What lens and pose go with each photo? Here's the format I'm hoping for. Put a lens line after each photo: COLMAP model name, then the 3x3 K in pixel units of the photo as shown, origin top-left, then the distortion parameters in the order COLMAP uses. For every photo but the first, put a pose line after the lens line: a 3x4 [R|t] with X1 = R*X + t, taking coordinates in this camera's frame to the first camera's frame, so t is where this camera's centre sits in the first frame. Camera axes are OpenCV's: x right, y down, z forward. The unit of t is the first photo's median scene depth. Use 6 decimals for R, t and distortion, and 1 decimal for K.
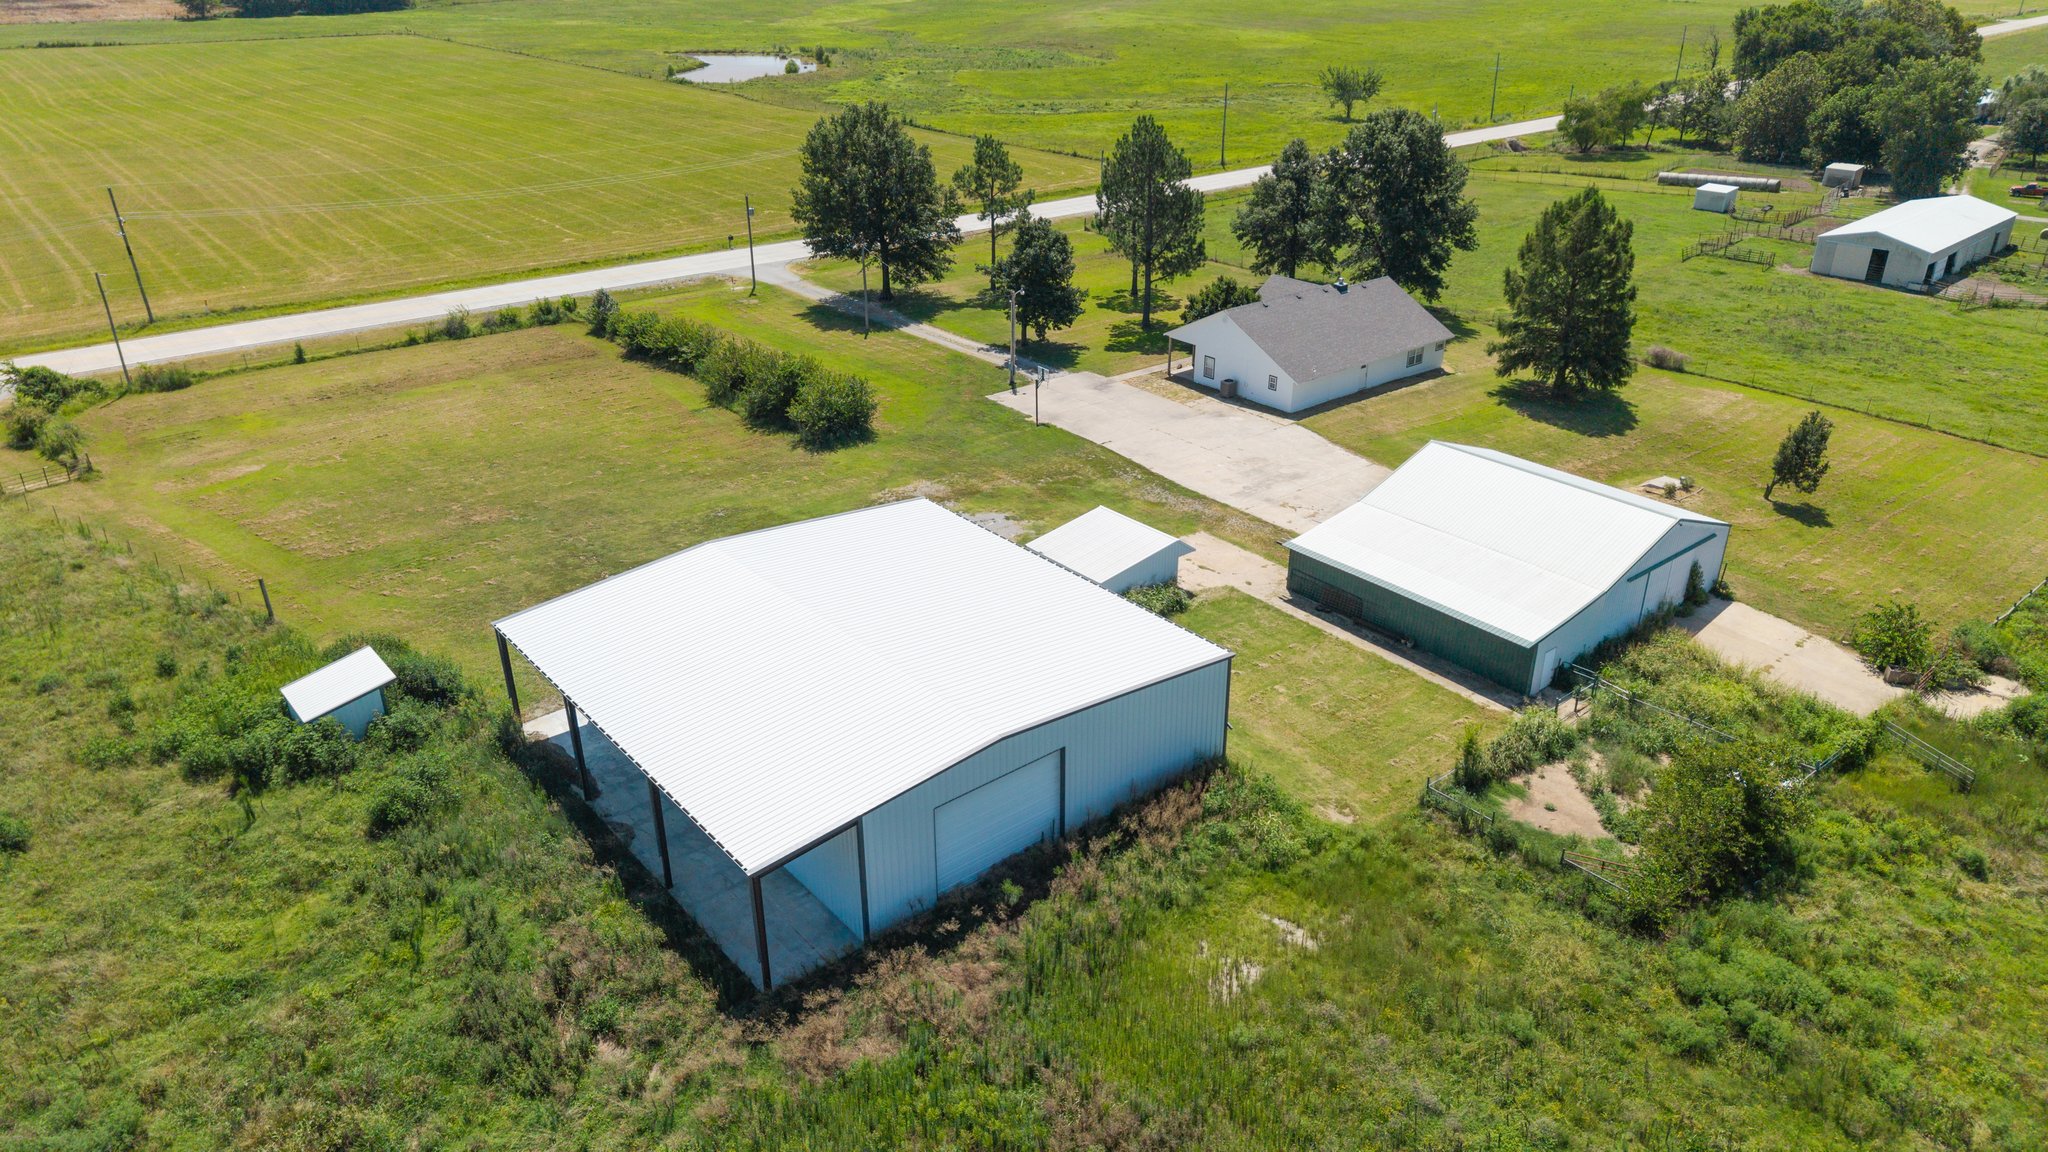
lens RADIAL K [[1350.3, 0, 1024.0], [0, 1350.3, 576.0], [0, 0, 1]] dist [0.003387, -0.000941]
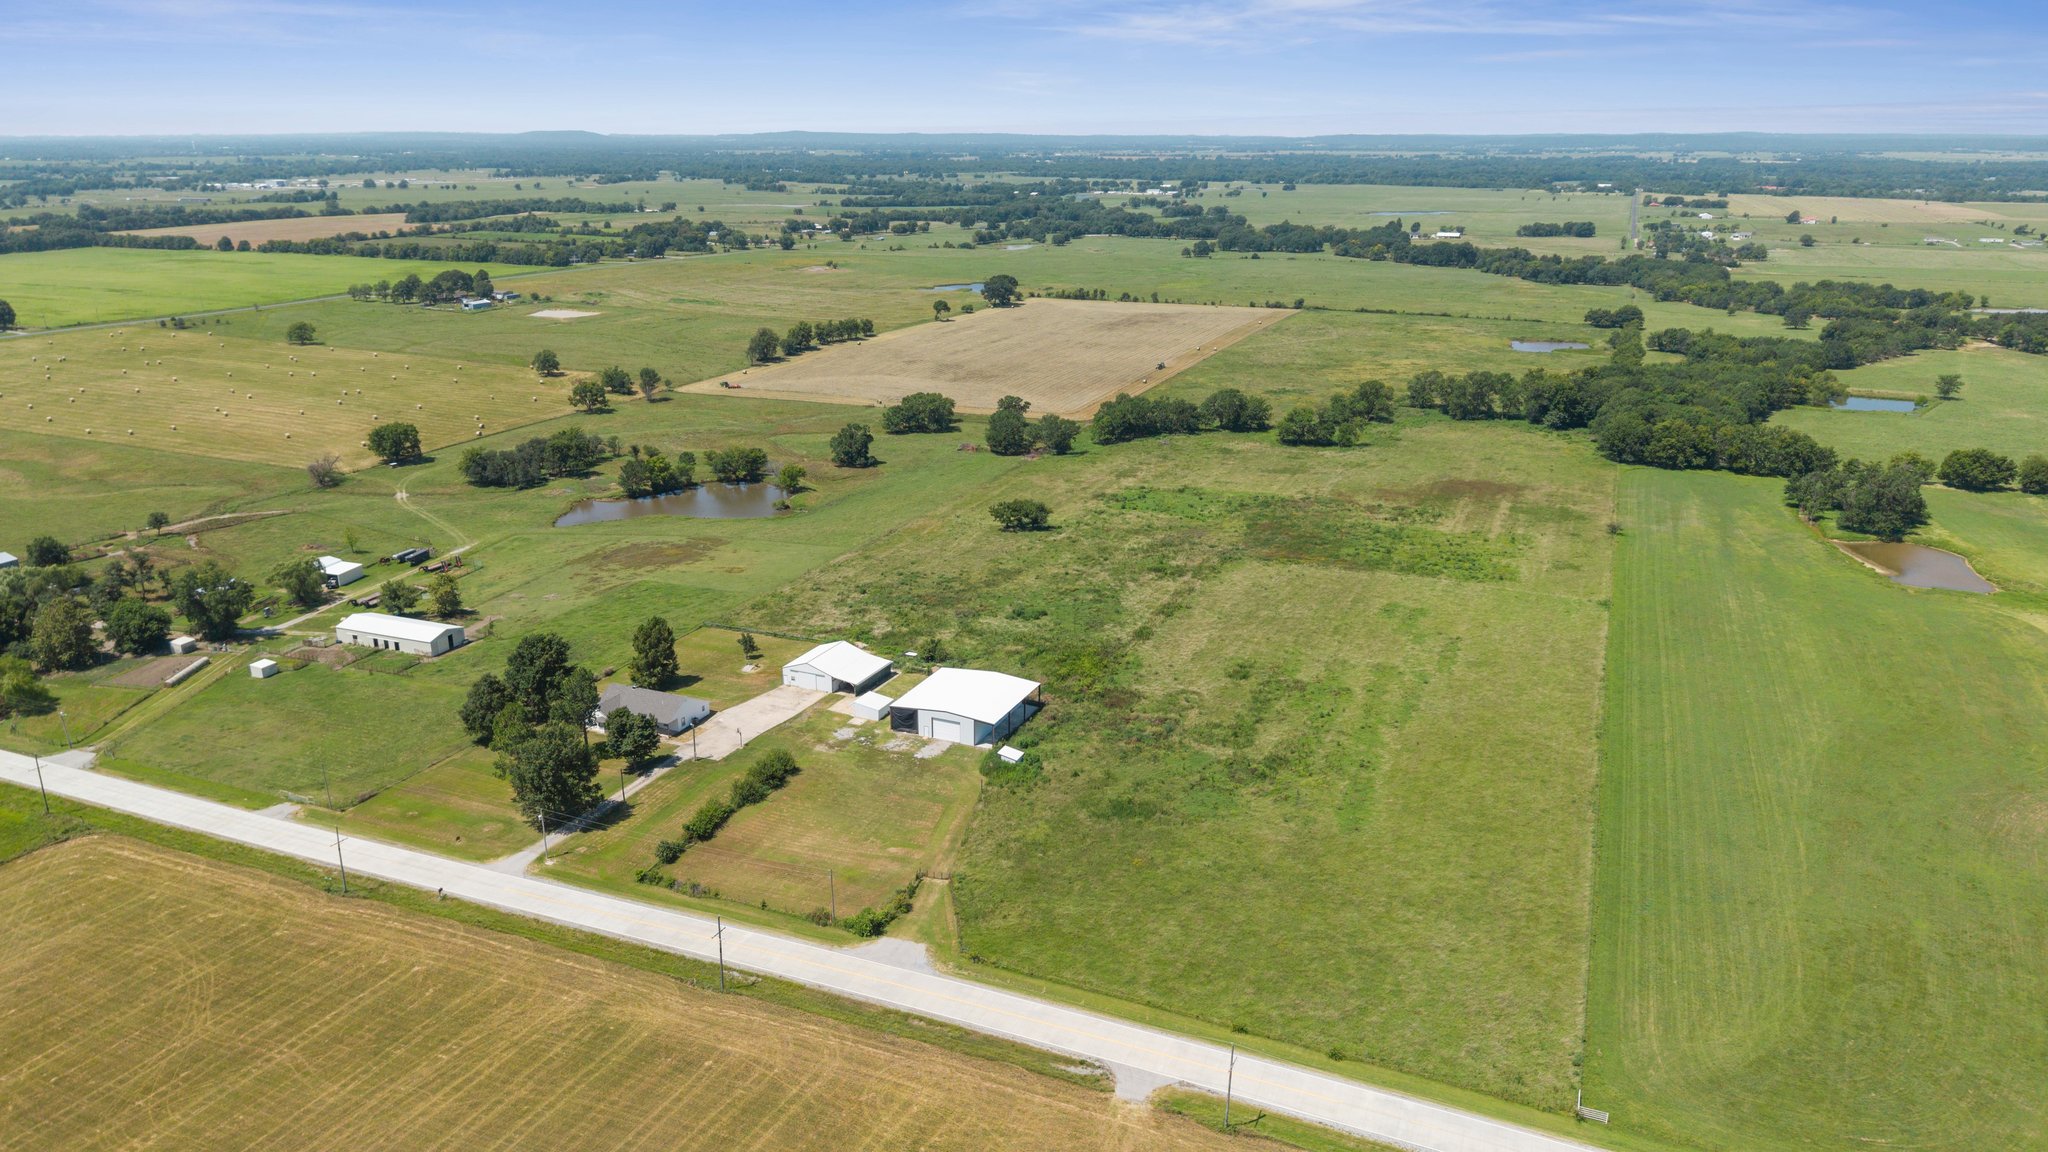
lens RADIAL K [[1399.5, 0, 1031.8], [0, 1399.5, 566.9], [0, 0, 1]] dist [0.075193, -0.096460]
pose [[-0.439816, -0.263273, 0.858632, -2.400486], [0.406598, 0.794099, 0.451757, -1.348846], [-0.800775, 0.547808, -0.242211, 0.989383]]
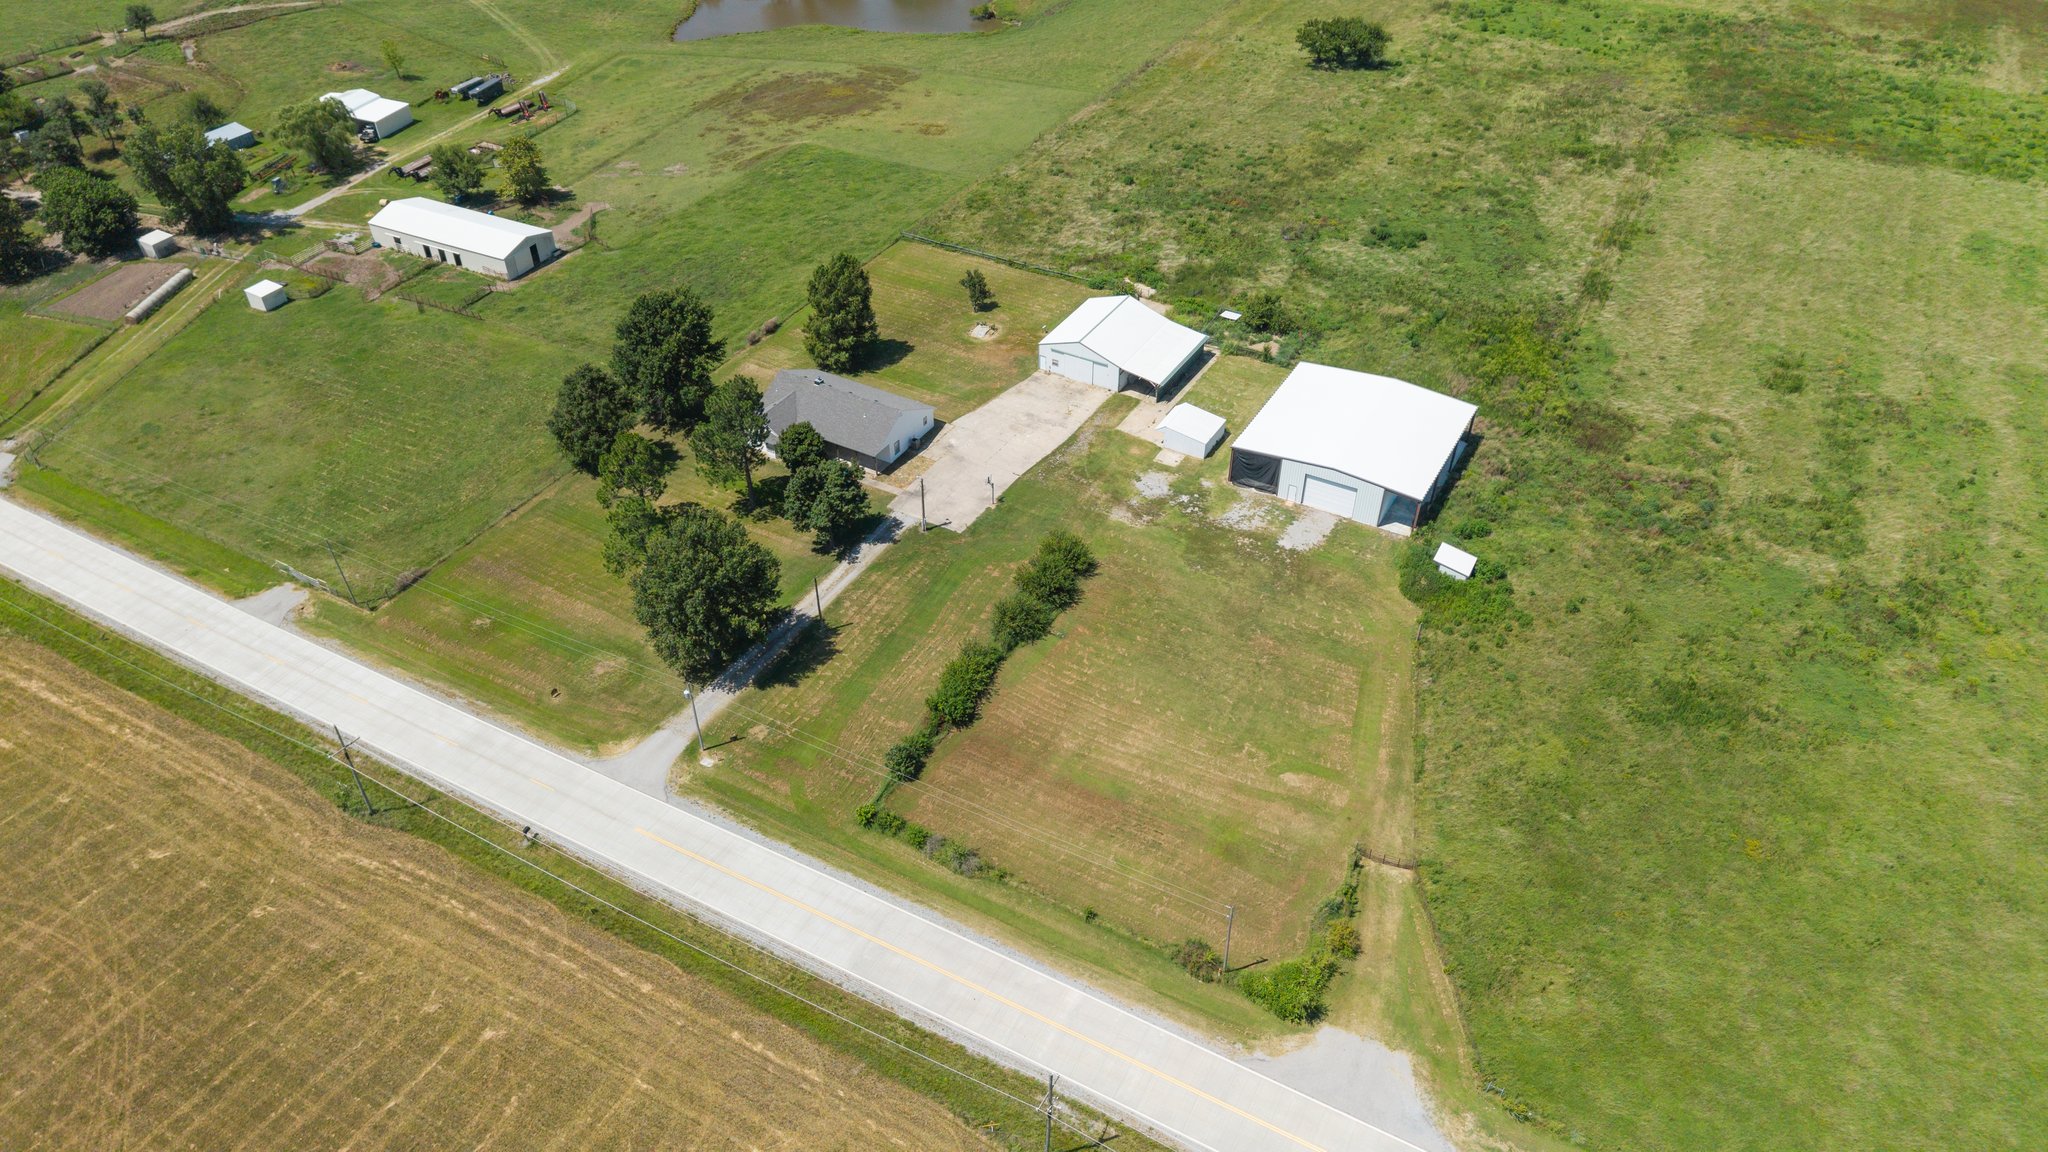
lens RADIAL K [[1399.5, 0, 1031.8], [0, 1399.5, 566.9], [0, 0, 1]] dist [0.075193, -0.096460]
pose [[-0.348735, -0.577854, 0.737881, -1.246221], [0.425252, 0.604037, 0.674018, -1.143962], [-0.835192, 0.548839, 0.035085, 0.917474]]
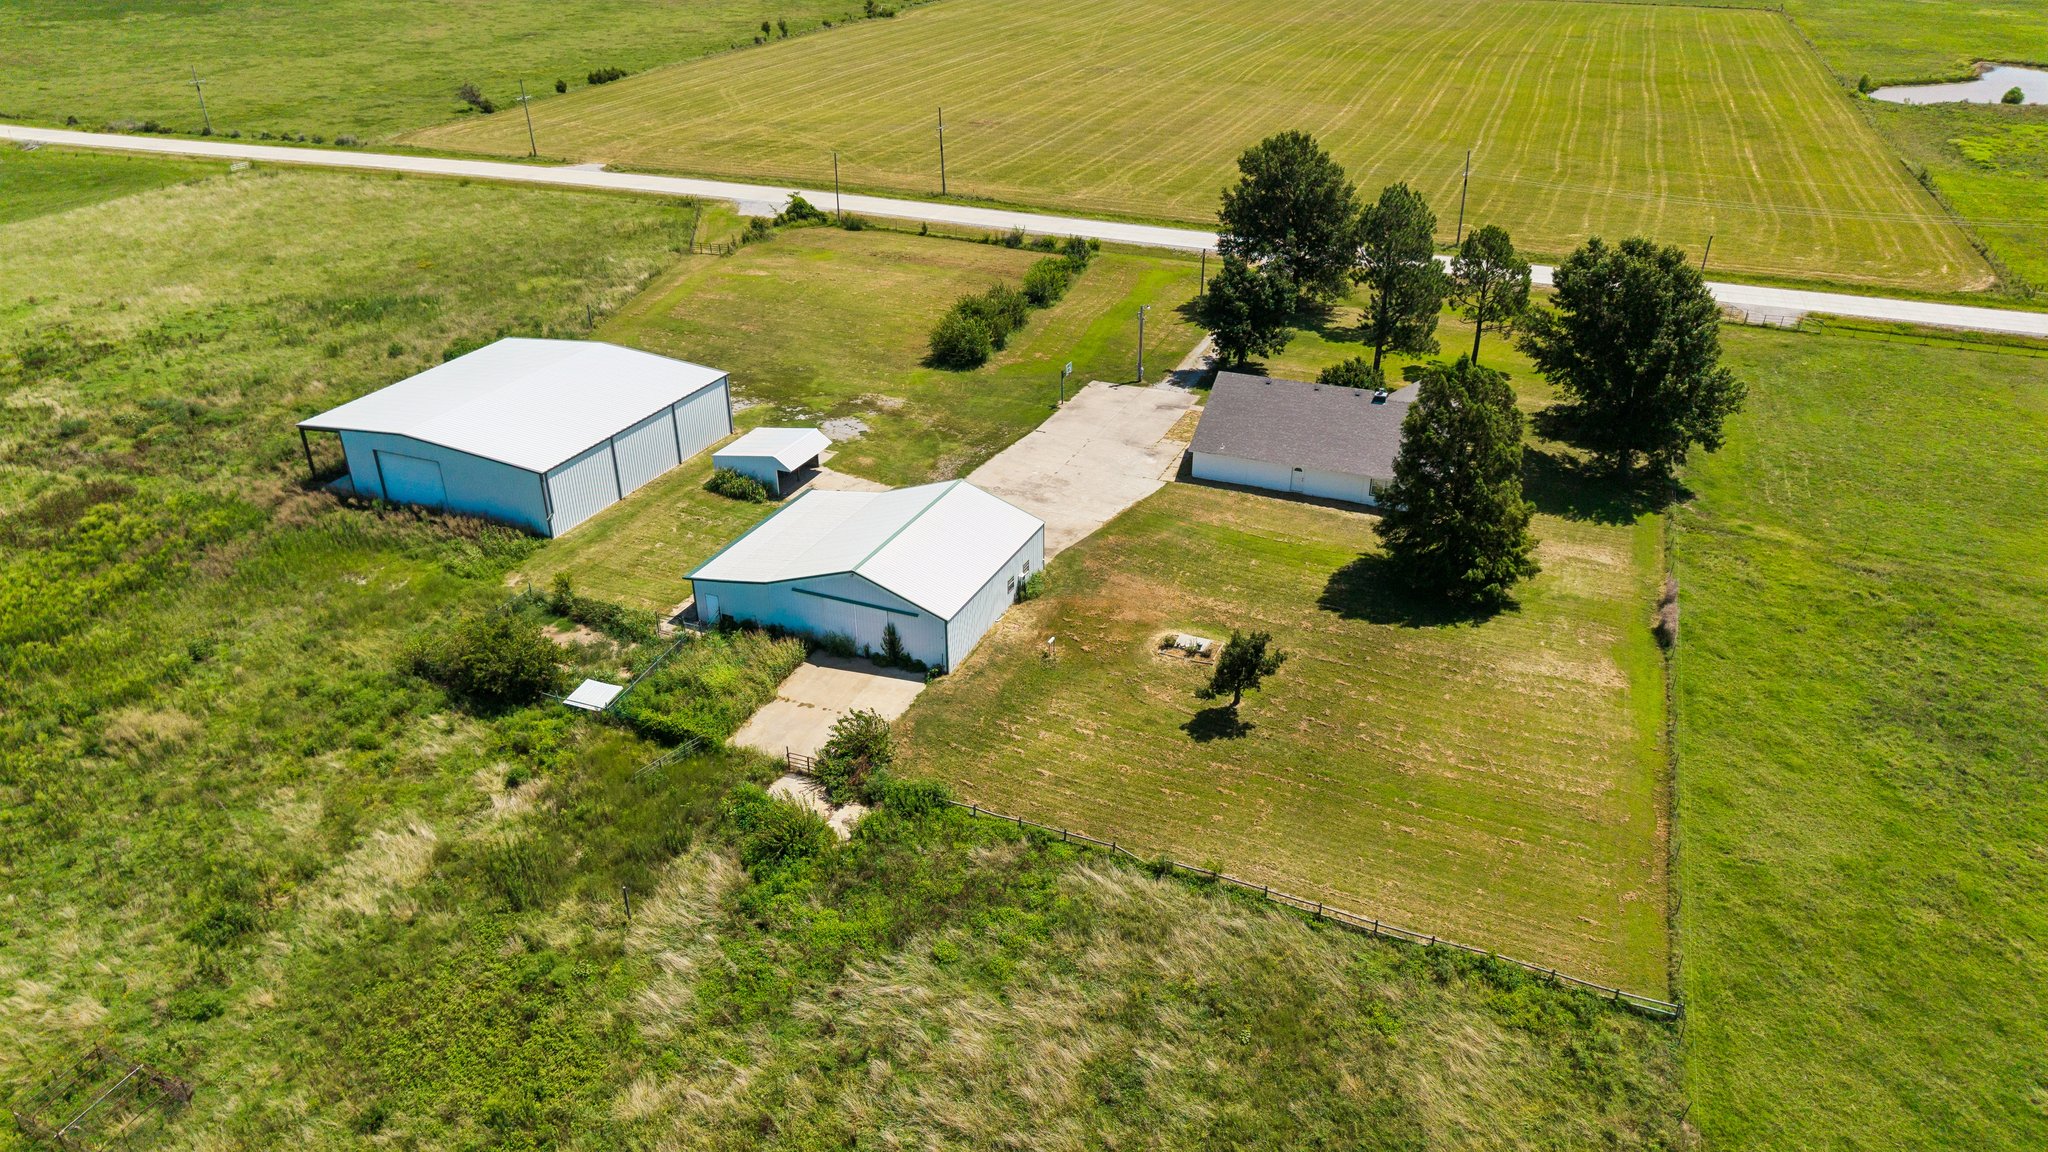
lens RADIAL K [[1399.5, 0, 1031.8], [0, 1399.5, 566.9], [0, 0, 1]] dist [0.075193, -0.096460]
pose [[0.453072, 0.402442, -0.795466, 1.017743], [-0.387902, 0.892401, 0.230547, -0.255985], [0.802656, 0.204108, 0.560431, 0.301031]]
